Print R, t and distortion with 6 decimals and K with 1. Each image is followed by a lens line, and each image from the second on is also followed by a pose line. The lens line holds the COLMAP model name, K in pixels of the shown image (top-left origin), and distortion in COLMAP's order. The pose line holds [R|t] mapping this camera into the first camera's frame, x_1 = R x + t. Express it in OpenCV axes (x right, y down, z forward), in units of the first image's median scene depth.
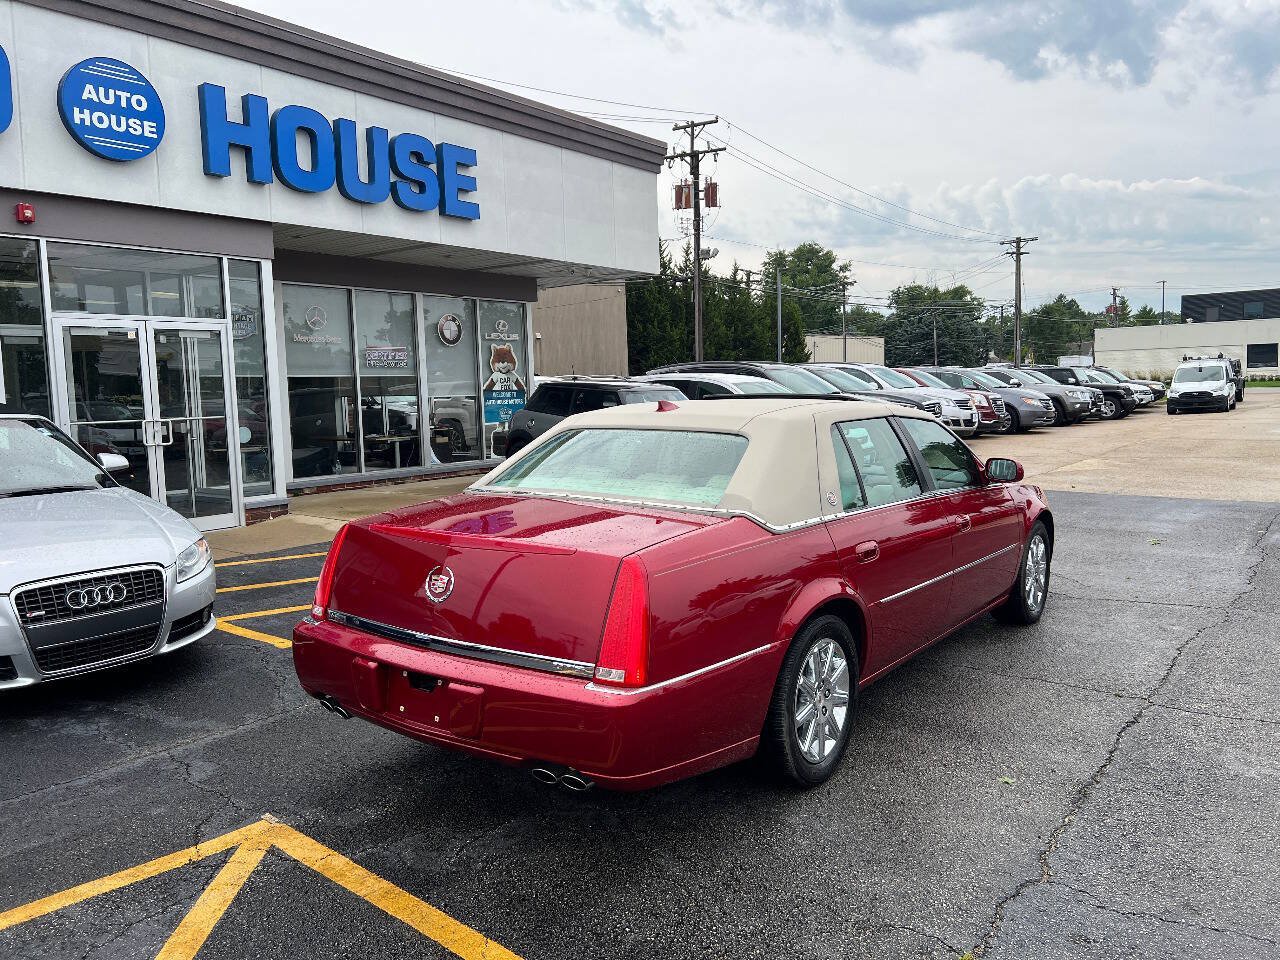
lens RADIAL K [[961.1, 0, 660.2], [0, 961.1, 475.6], [0, 0, 1]] dist [0.054279, -0.064803]
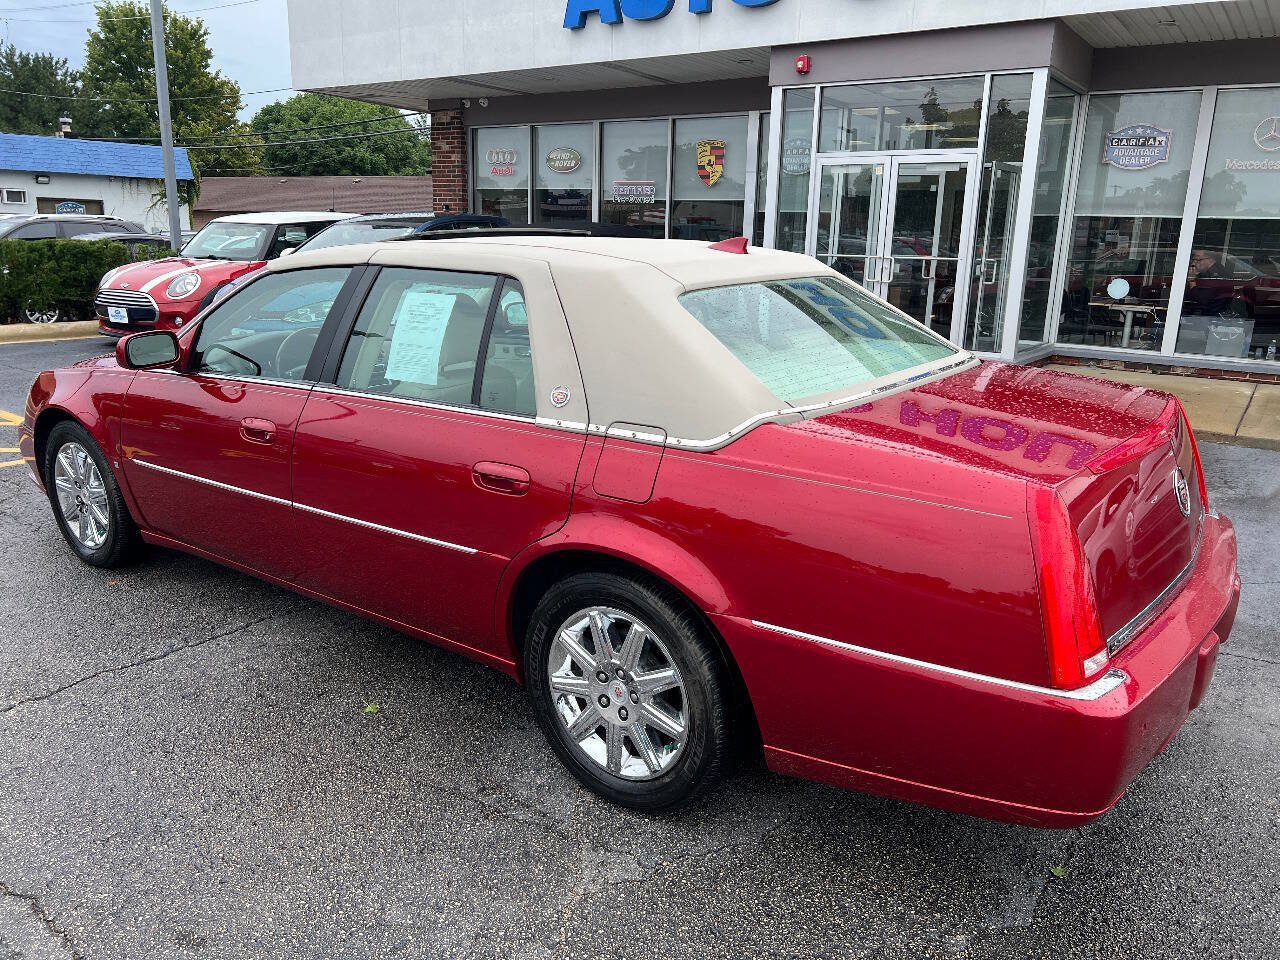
lens RADIAL K [[961.1, 0, 652.4], [0, 961.1, 478.0], [0, 0, 1]] dist [0.054279, -0.064803]
pose [[0.034053, 0.267888, -0.962848, 0.512898], [-0.120138, 0.957518, 0.262157, -0.071005], [0.992173, 0.106747, 0.064790, 0.708988]]
